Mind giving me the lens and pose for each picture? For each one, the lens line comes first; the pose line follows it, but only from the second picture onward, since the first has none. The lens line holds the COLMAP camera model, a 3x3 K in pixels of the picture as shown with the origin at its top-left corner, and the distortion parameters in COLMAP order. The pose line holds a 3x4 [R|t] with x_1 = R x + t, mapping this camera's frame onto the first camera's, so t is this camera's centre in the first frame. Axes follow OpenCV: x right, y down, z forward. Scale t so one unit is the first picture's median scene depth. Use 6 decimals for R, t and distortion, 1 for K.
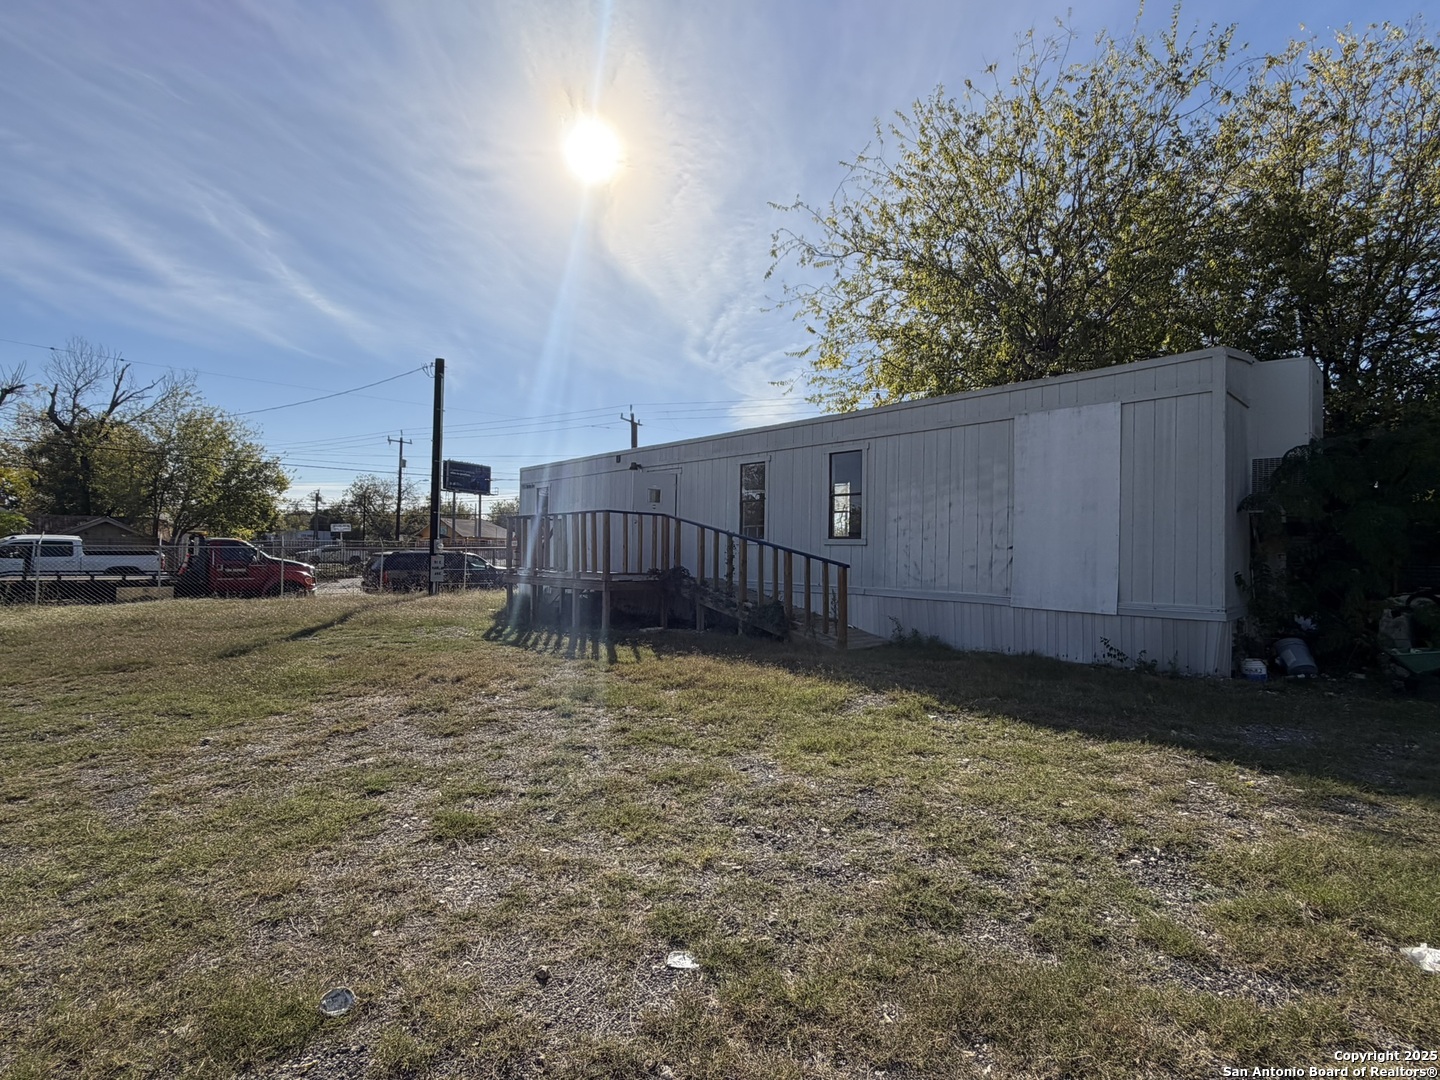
lens RADIAL K [[674.7, 0, 720.0], [0, 674.7, 540.0], [0, 0, 1]] dist [0.034153, -0.000029]
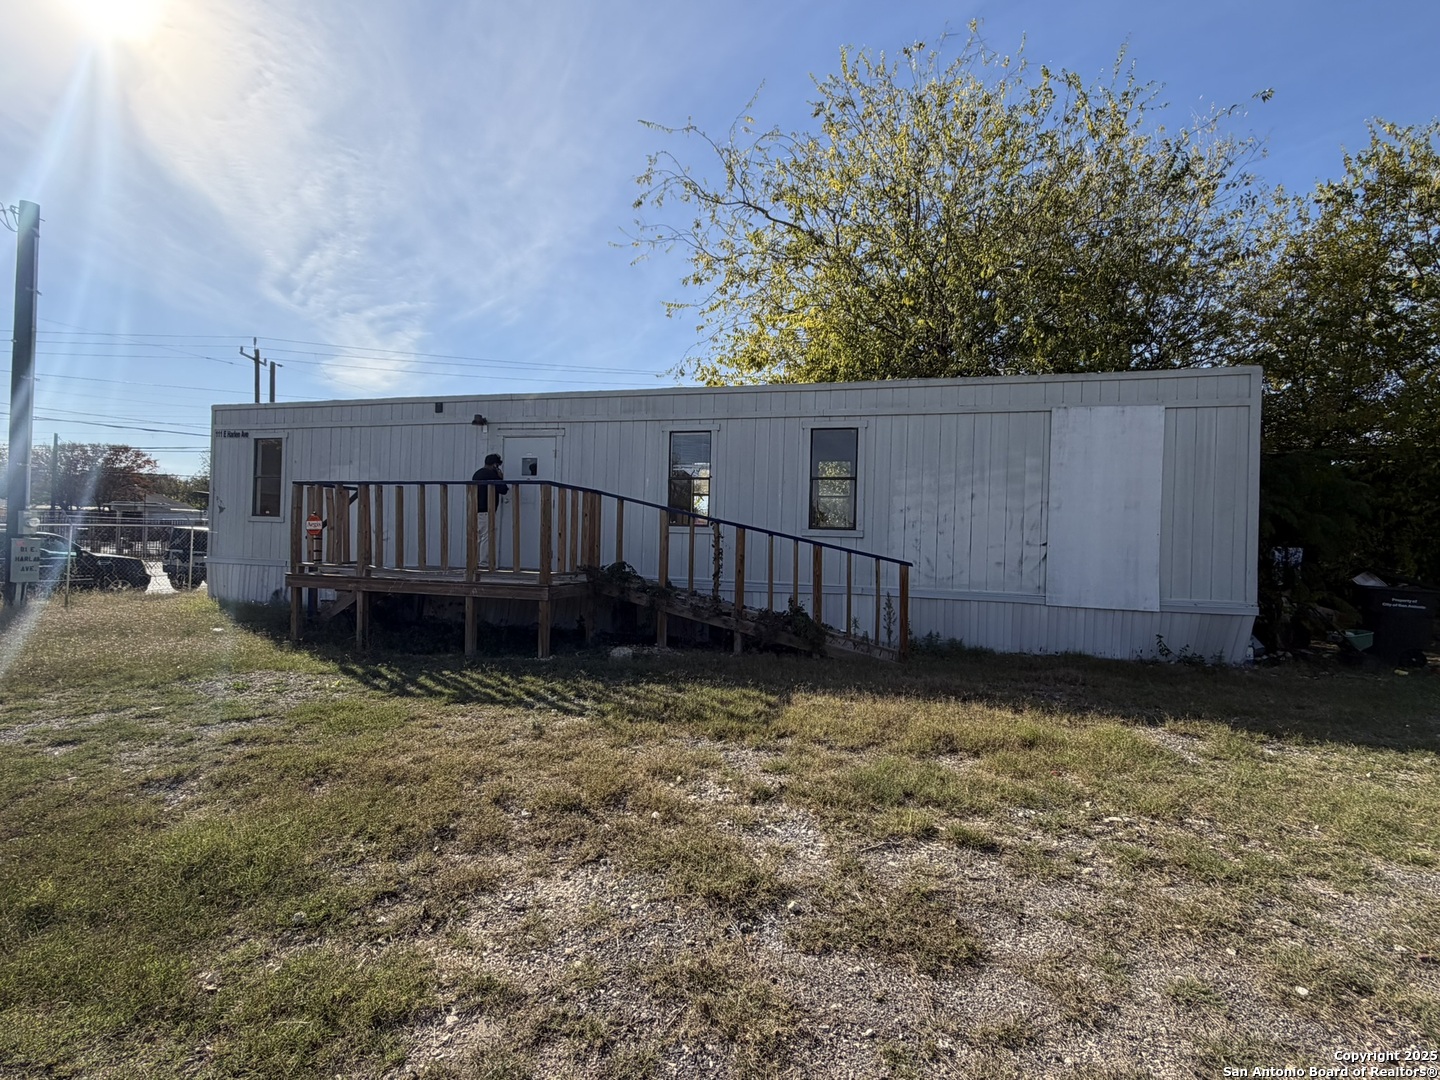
lens RADIAL K [[676.0, 0, 720.0], [0, 676.0, 540.0], [0, 0, 1]] dist [-0.000030, -0.000764]
pose [[0.855955, 0.009854, 0.516957, -0.458219], [-0.023775, 0.999511, 0.020313, -0.003481], [-0.516504, -0.029677, 0.855771, 0.407750]]
